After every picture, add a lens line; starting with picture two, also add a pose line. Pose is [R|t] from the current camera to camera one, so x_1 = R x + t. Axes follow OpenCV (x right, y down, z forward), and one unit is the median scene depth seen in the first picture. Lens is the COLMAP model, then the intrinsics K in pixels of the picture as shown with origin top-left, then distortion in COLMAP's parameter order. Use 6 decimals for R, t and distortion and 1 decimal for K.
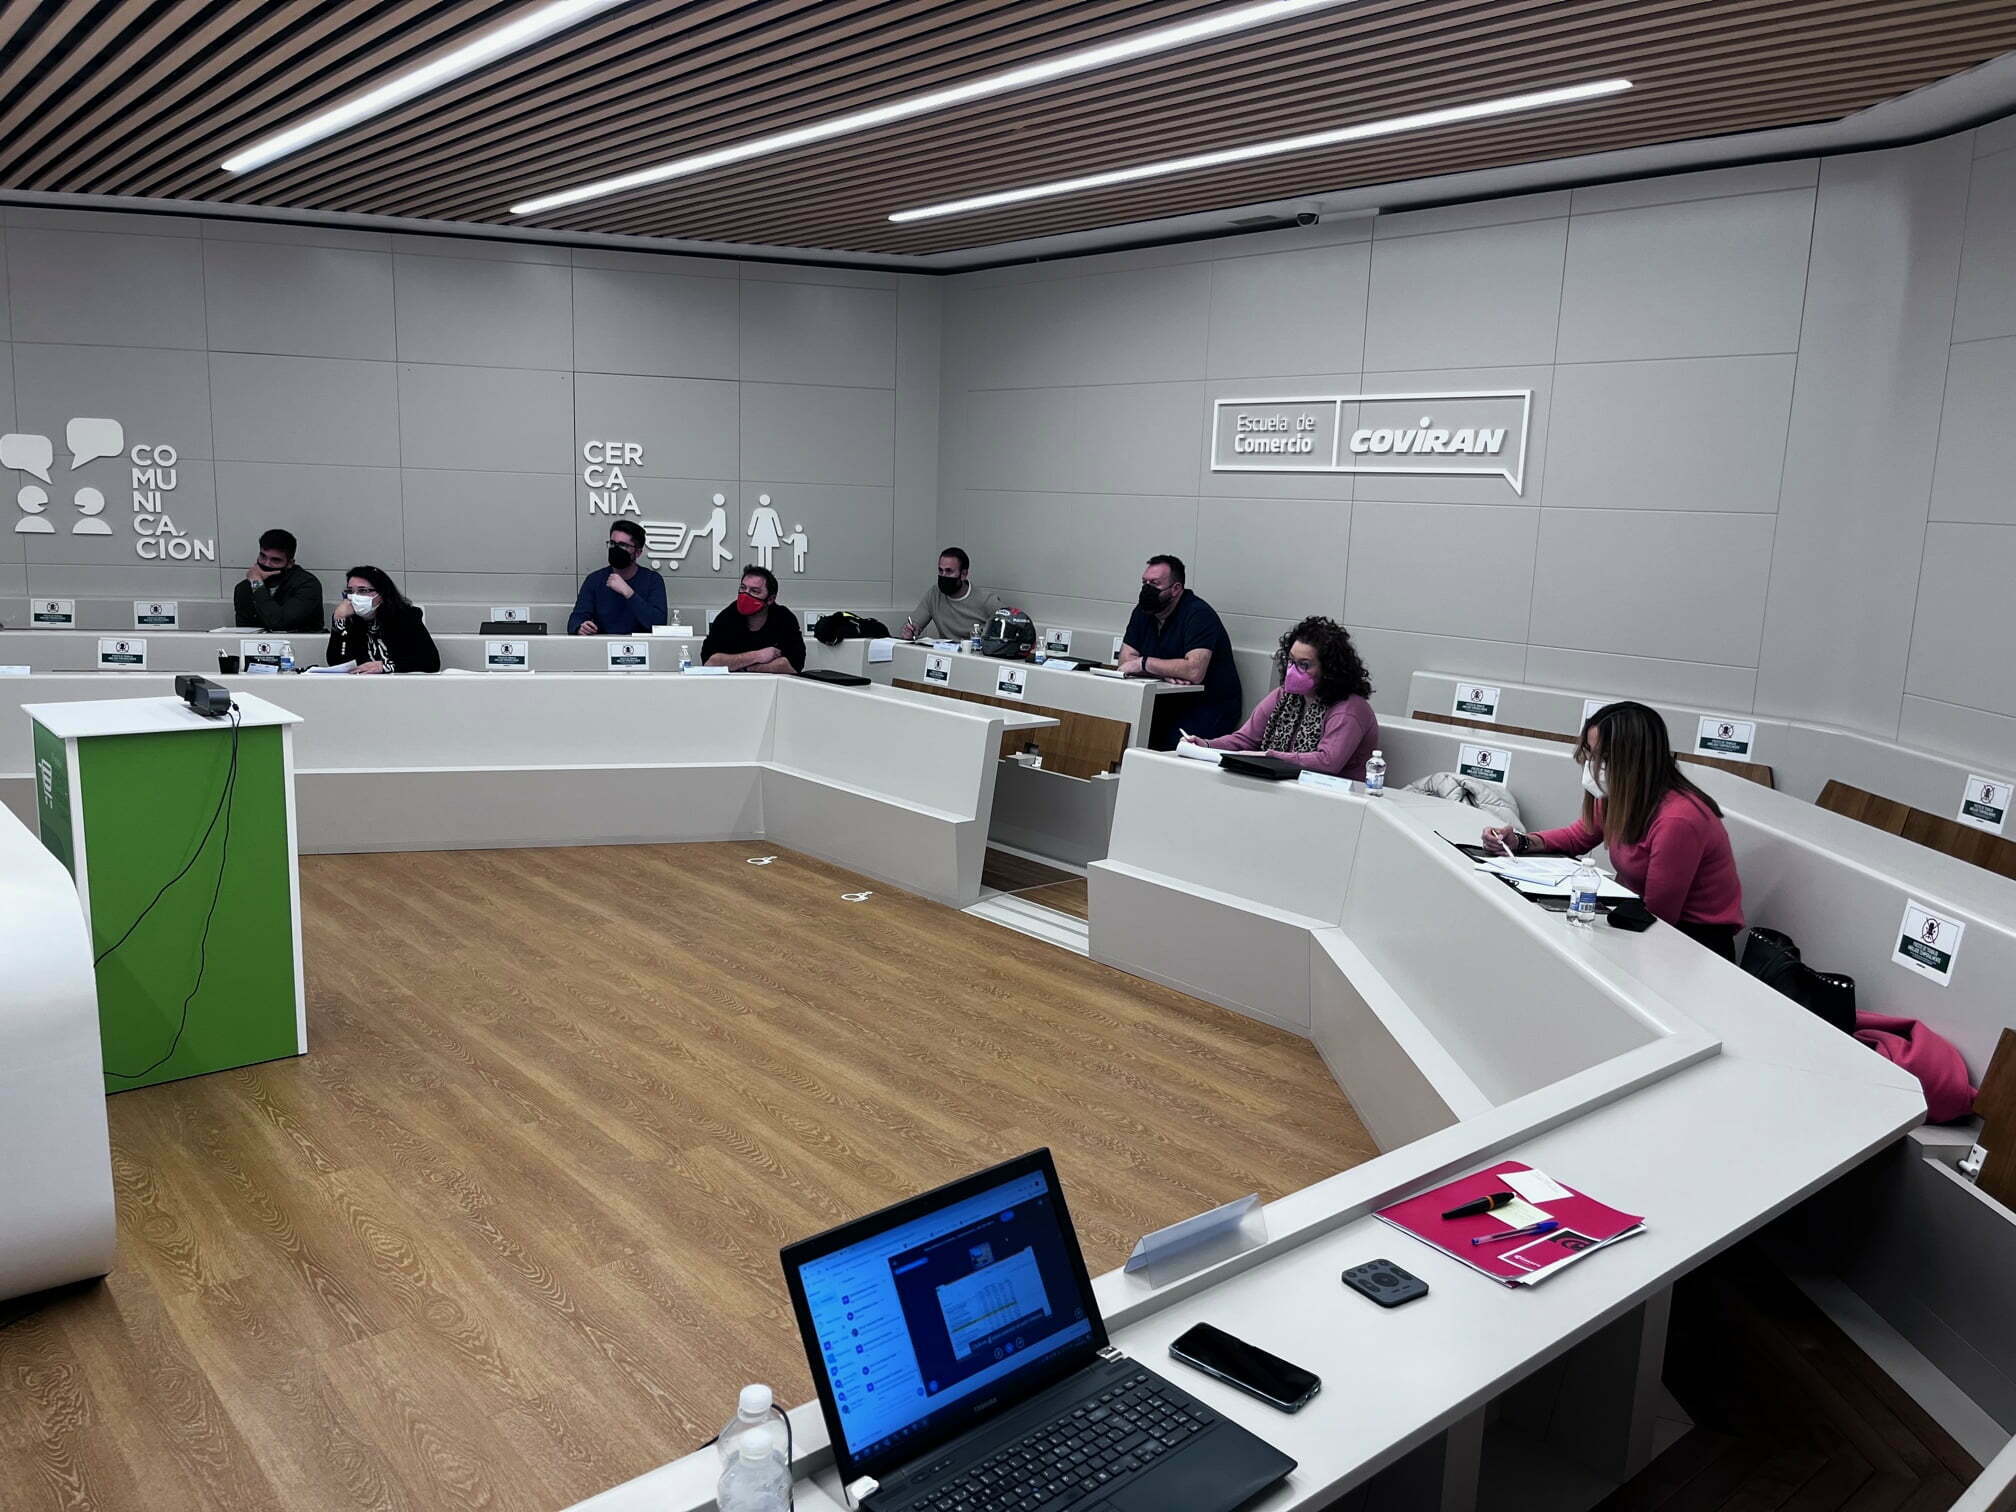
lens RADIAL K [[1542.3, 0, 1008.0], [0, 1542.3, 756.0], [0, 0, 1]] dist [0.051823, -0.080801]
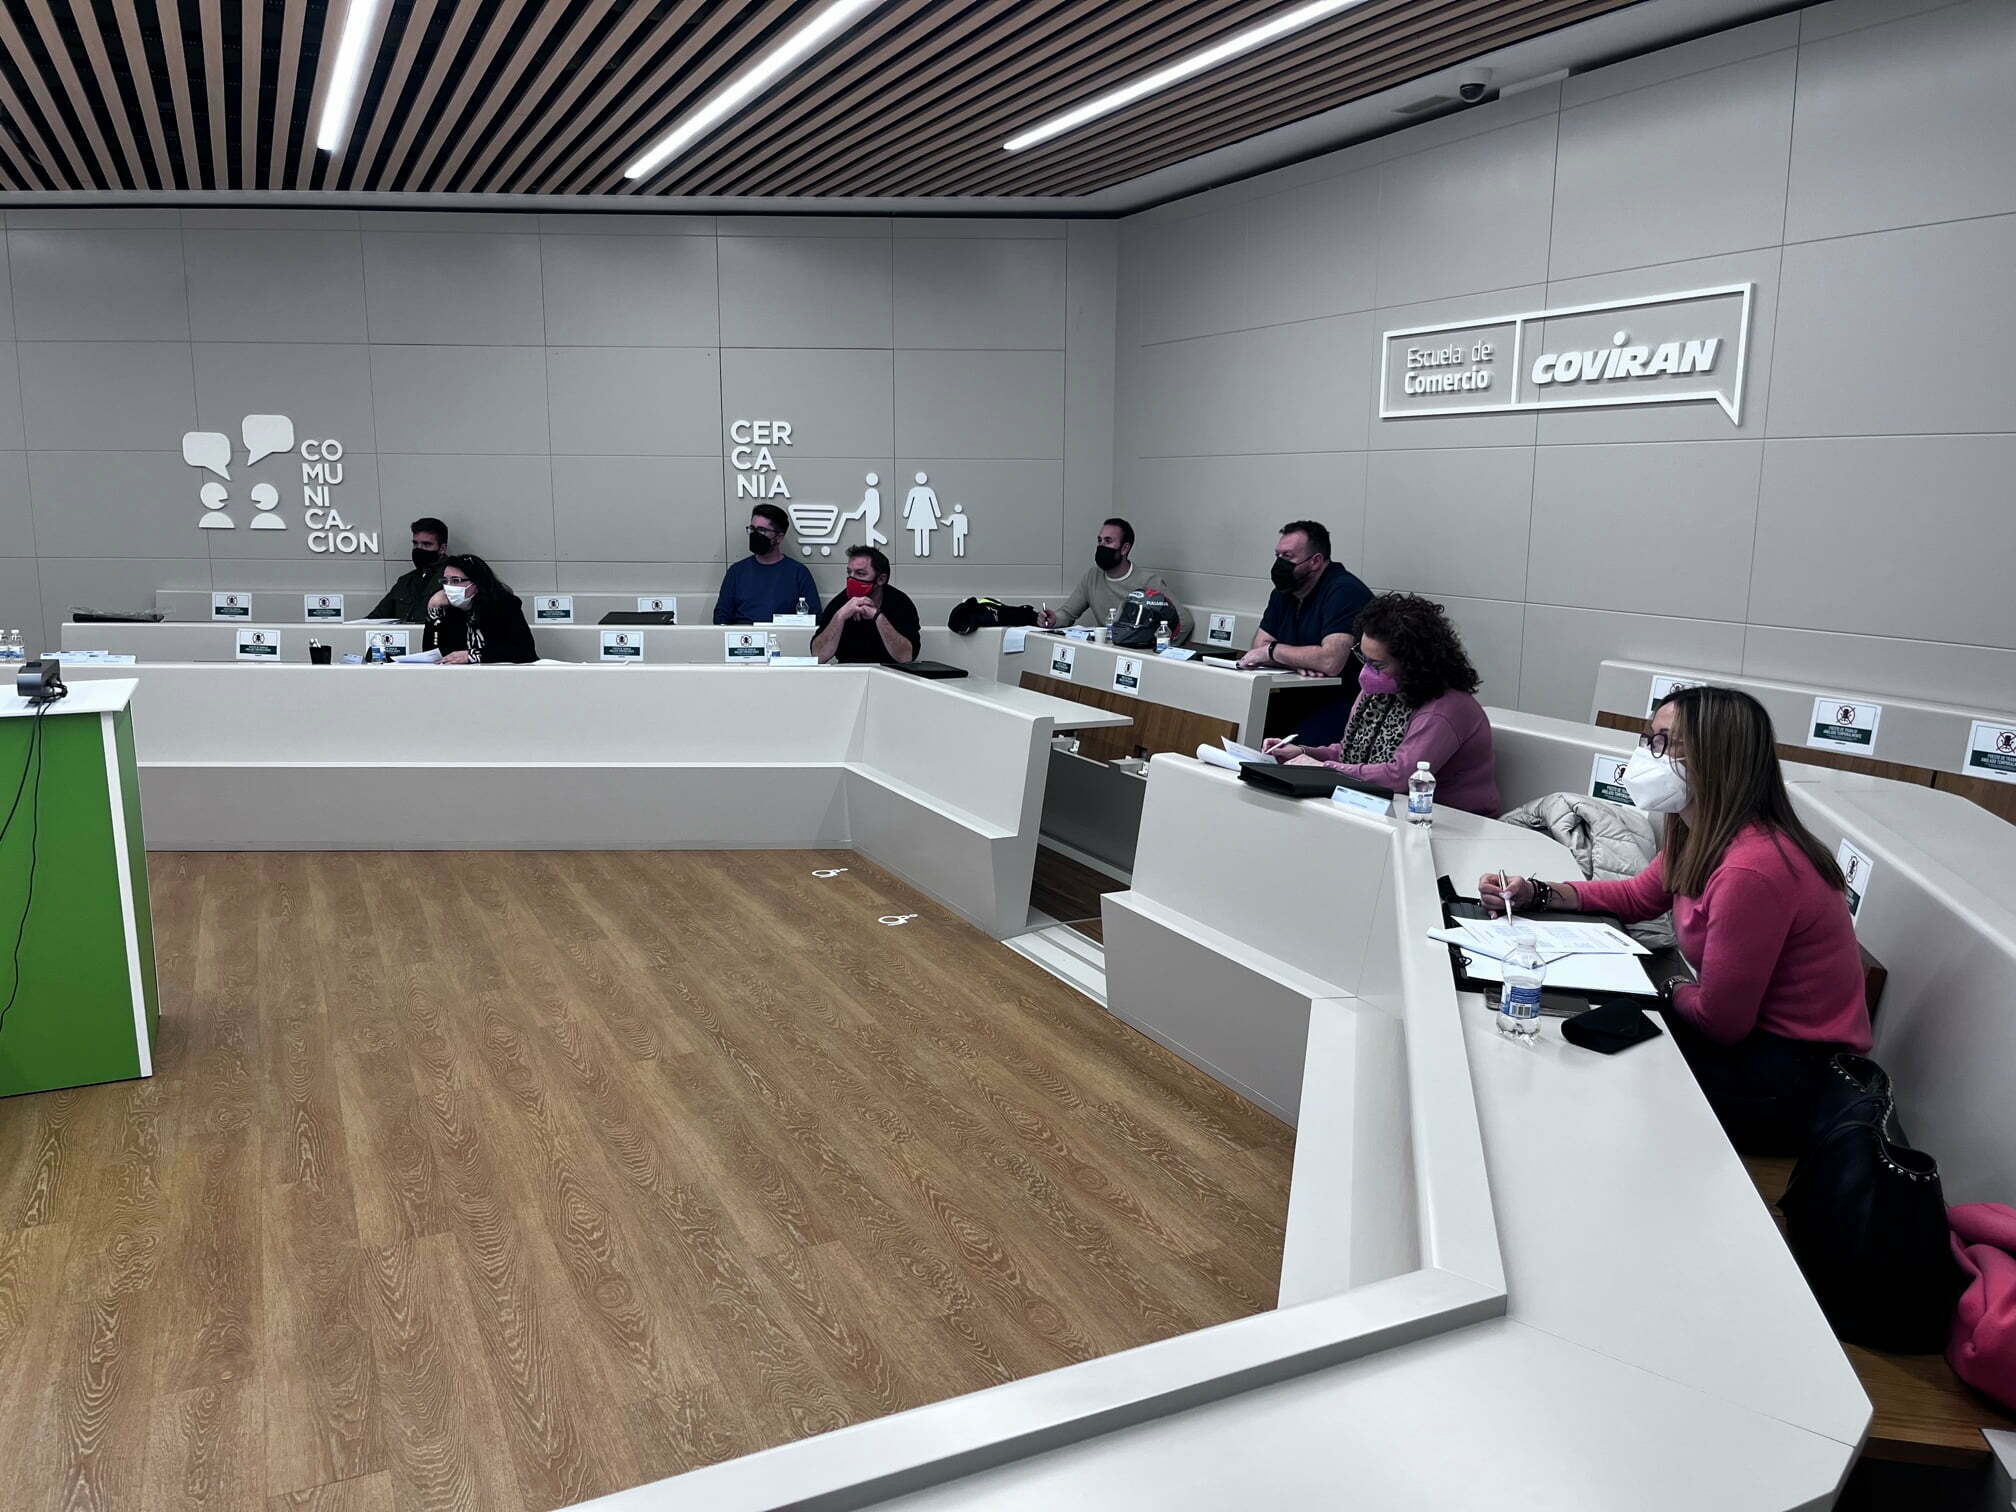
lens RADIAL K [[1536.8, 0, 1008.0], [0, 1536.8, 756.0], [0, 0, 1]] dist [0.033010, -0.006568]
pose [[0.965299, 0.015392, -0.260692, 0.170203], [-0.015617, 0.999877, 0.001211, -0.002777], [0.260679, 0.002902, 0.965421, 0.166217]]
